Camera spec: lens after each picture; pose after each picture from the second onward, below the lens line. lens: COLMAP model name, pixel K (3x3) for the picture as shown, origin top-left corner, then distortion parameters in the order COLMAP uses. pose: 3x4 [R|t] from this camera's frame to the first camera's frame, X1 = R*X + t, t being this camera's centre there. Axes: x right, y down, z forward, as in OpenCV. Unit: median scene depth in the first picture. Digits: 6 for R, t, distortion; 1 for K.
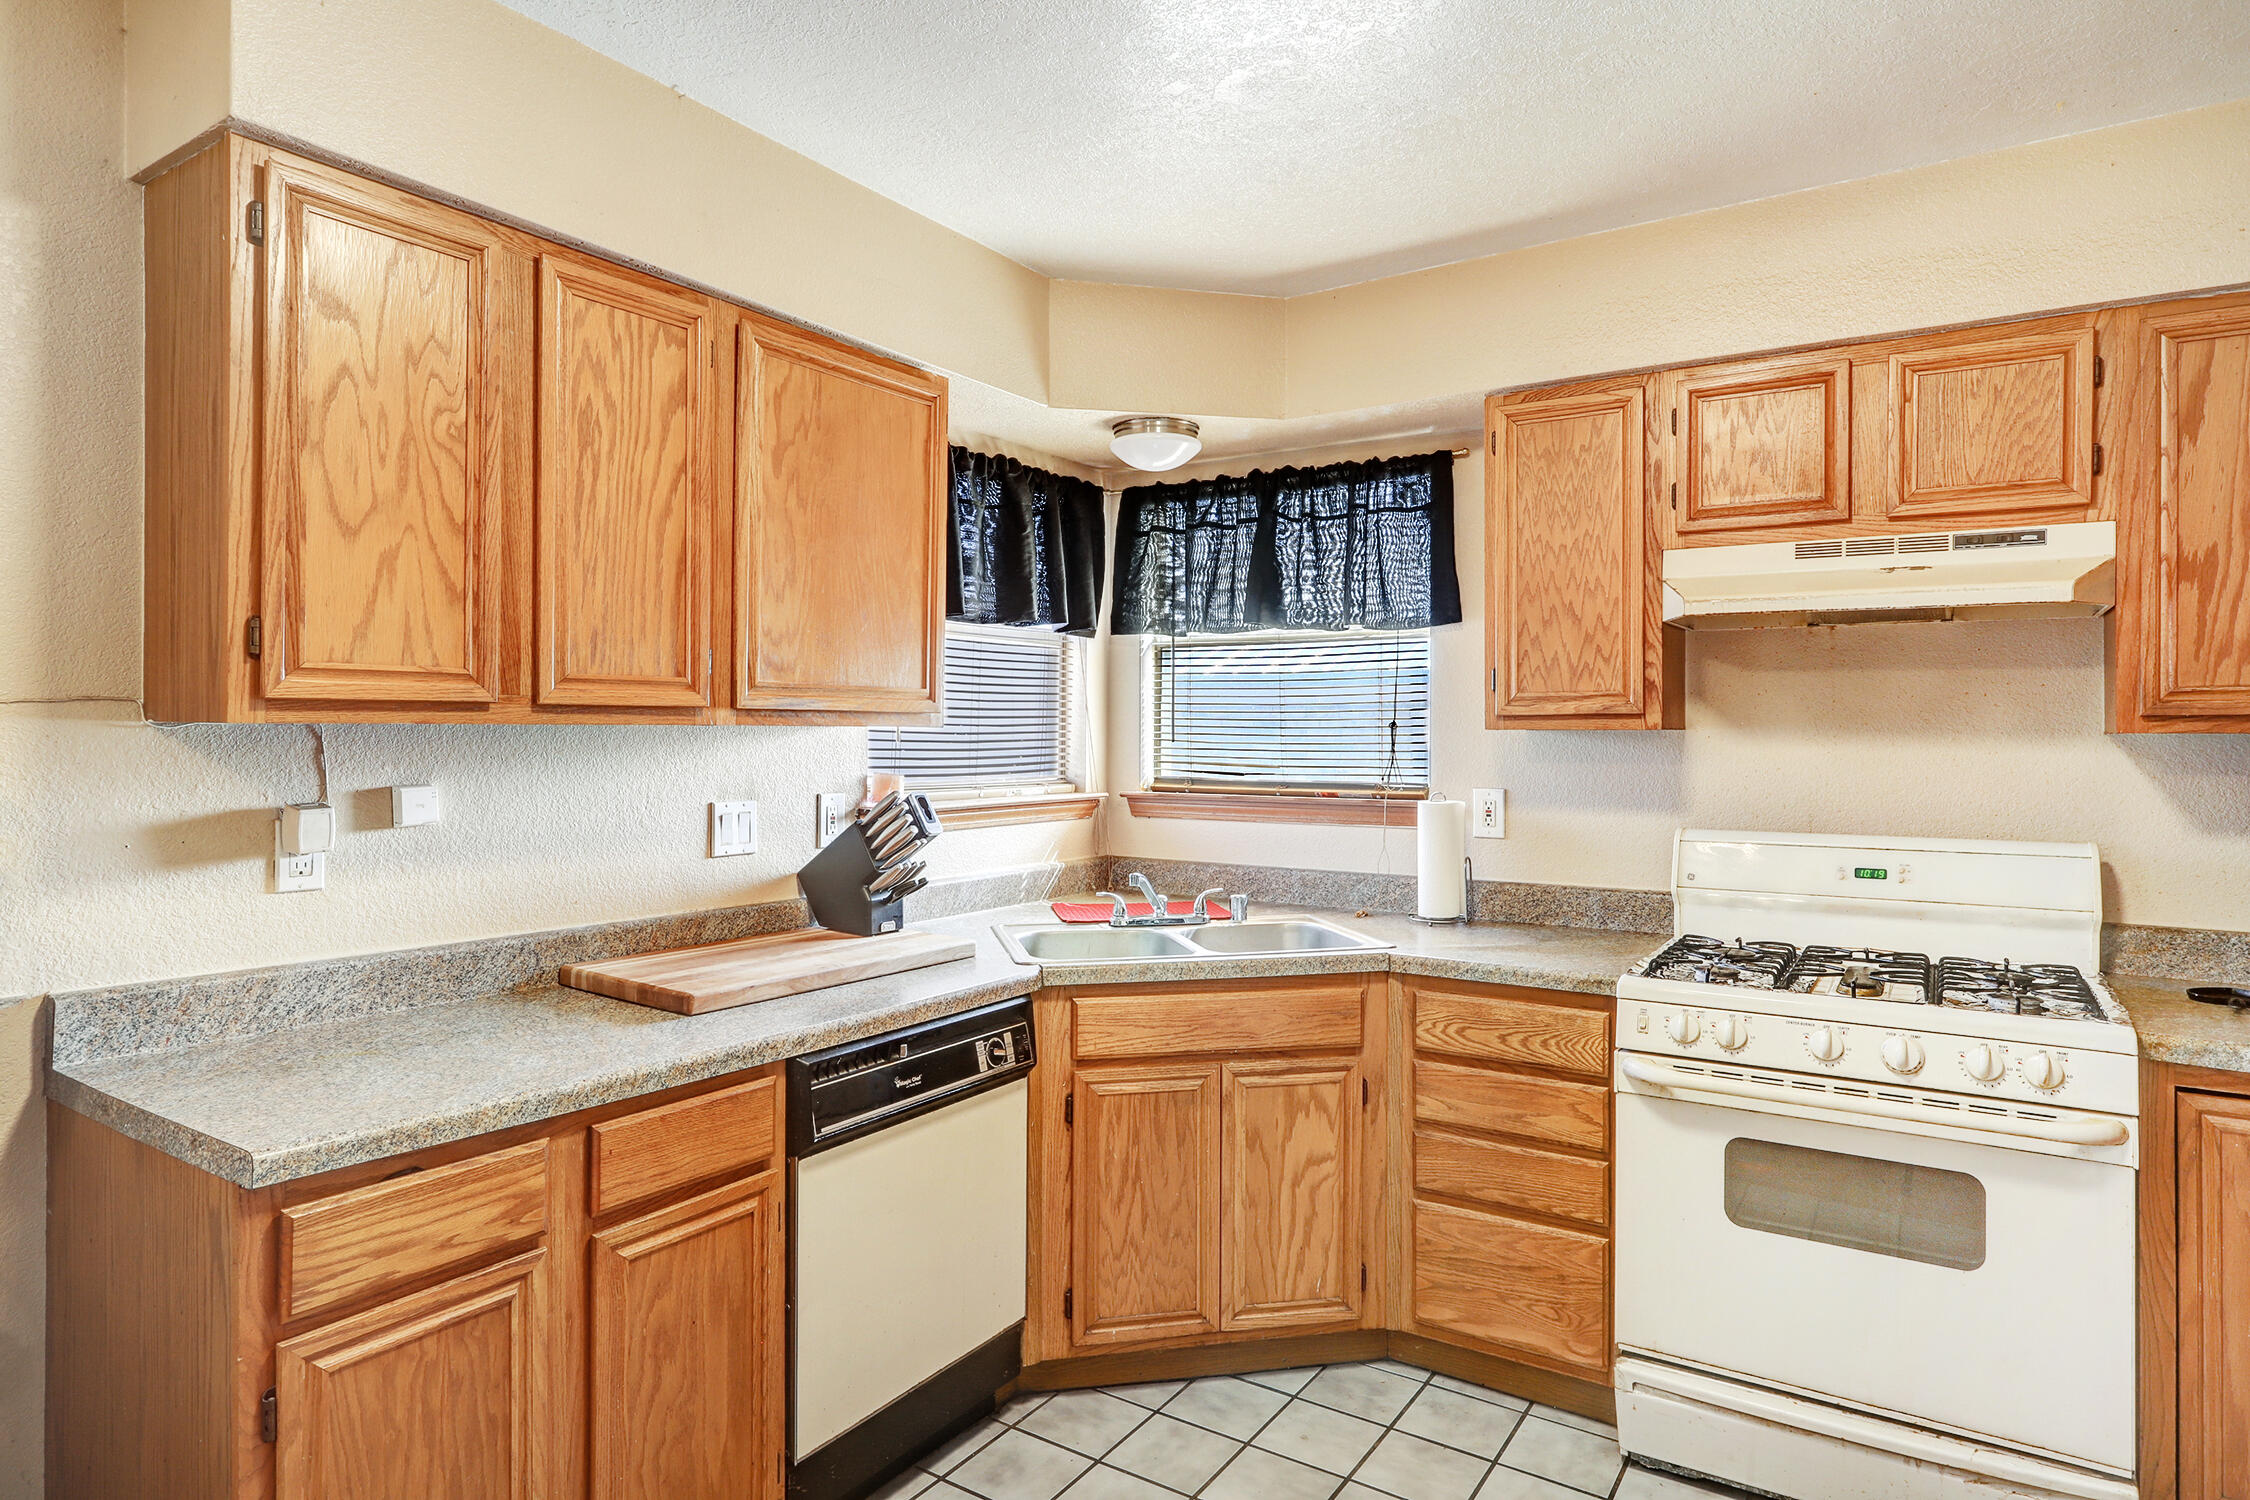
lens RADIAL K [[1279.4, 0, 1140.5], [0, 1279.4, 750.1], [0, 0, 1]] dist [-0.006776, -0.000162]
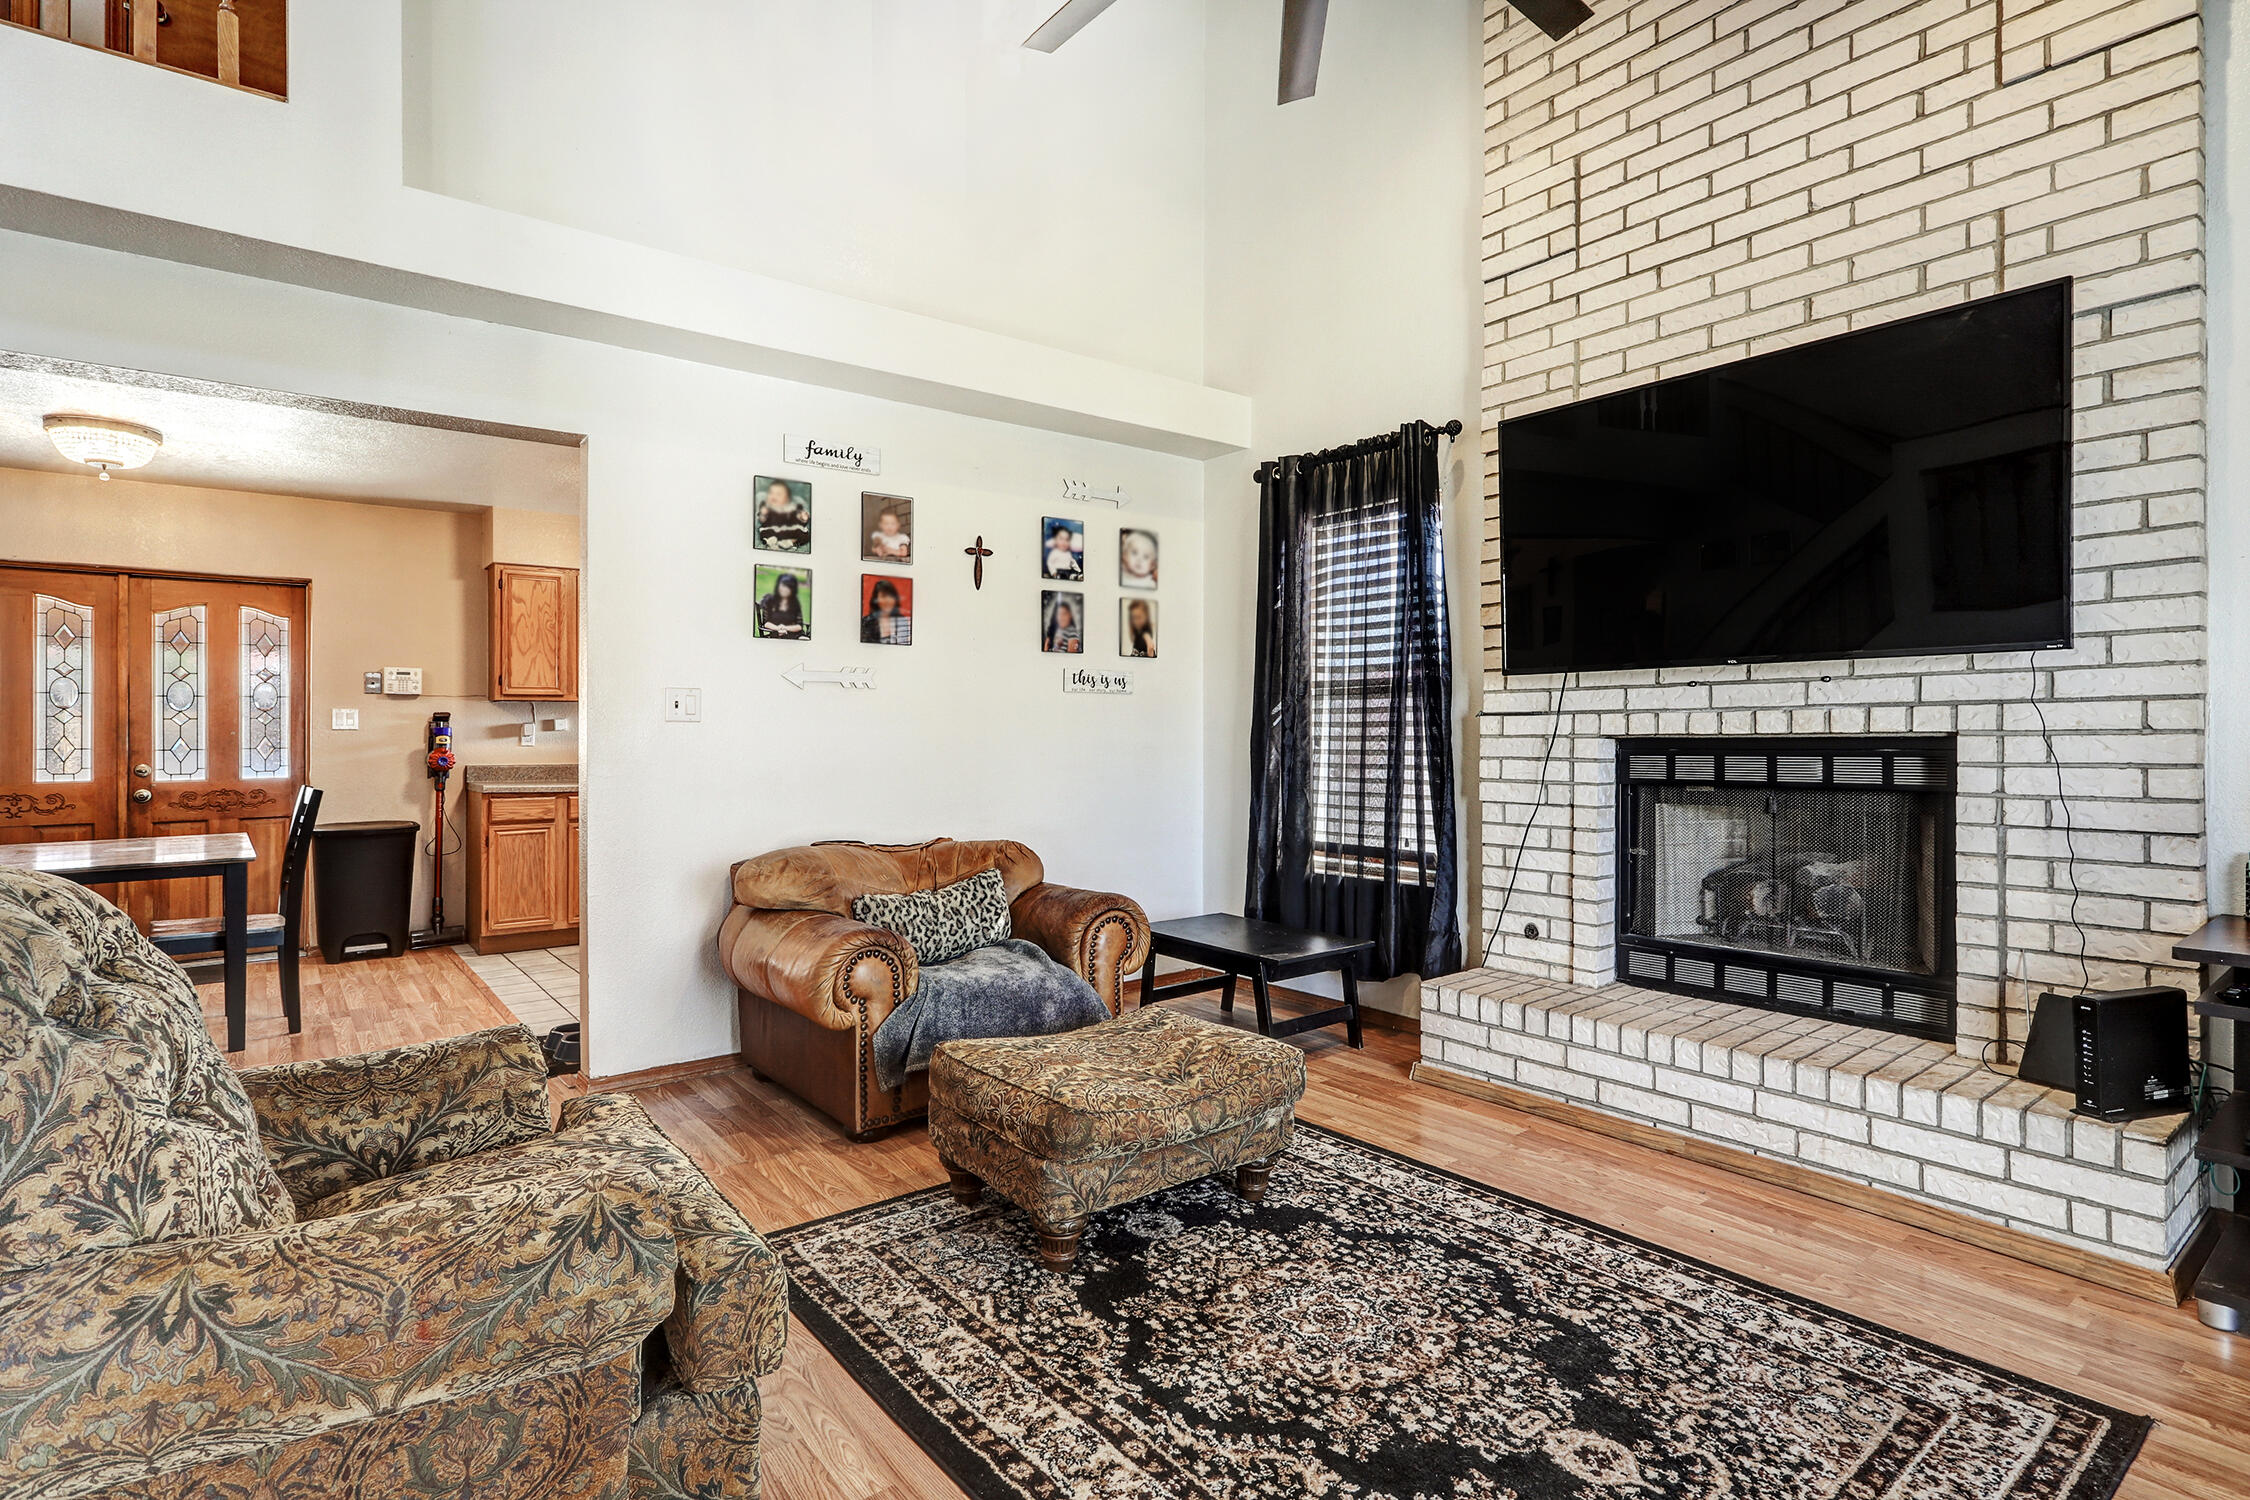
lens RADIAL K [[1085.8, 0, 1123.0], [0, 1085.8, 750.2], [0, 0, 1]] dist [-0.002768, 0.002655]
pose [[0.949789, -0.006479, -0.312825, 1.543625], [0.007372, 0.999971, 0.001673, 0.098905], [0.312805, -0.003895, 0.949809, -1.150937]]
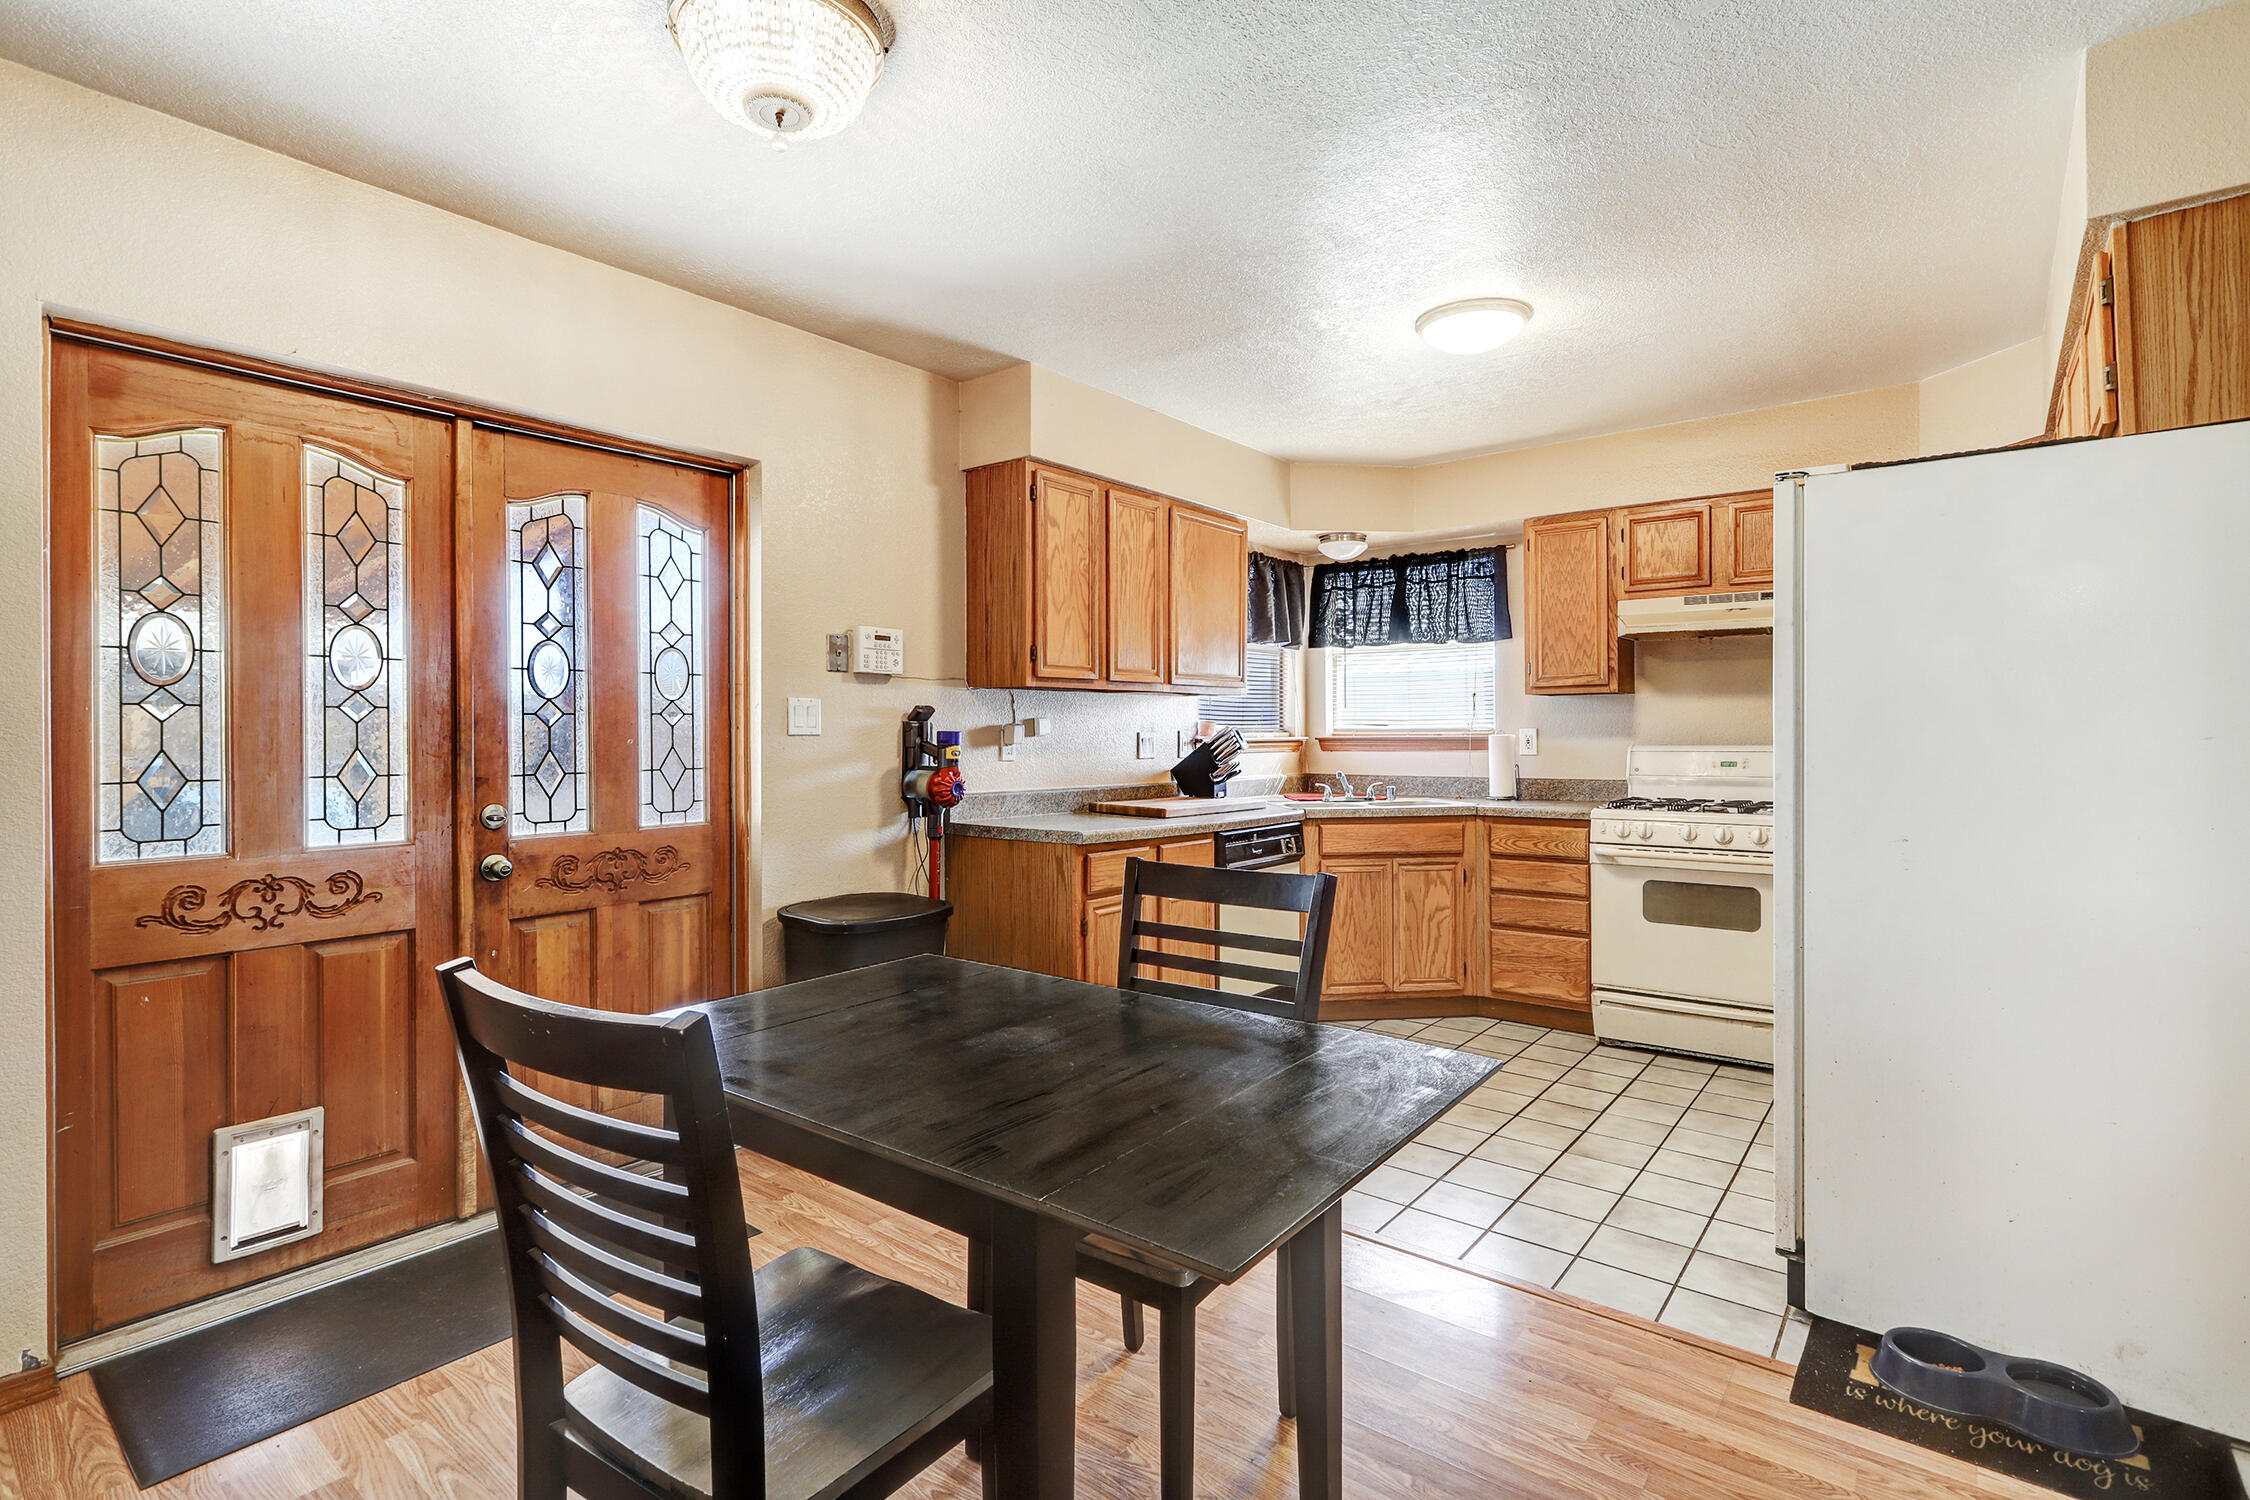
lens RADIAL K [[1085.8, 0, 1133.6], [0, 1085.8, 734.8], [0, 0, 1]] dist [-0.002768, 0.002655]
pose [[0.995989, -0.007289, -0.089178, -0.187851], [0.006284, 0.999914, -0.011553, 0.065524], [0.089255, 0.010946, 0.995949, -0.740346]]
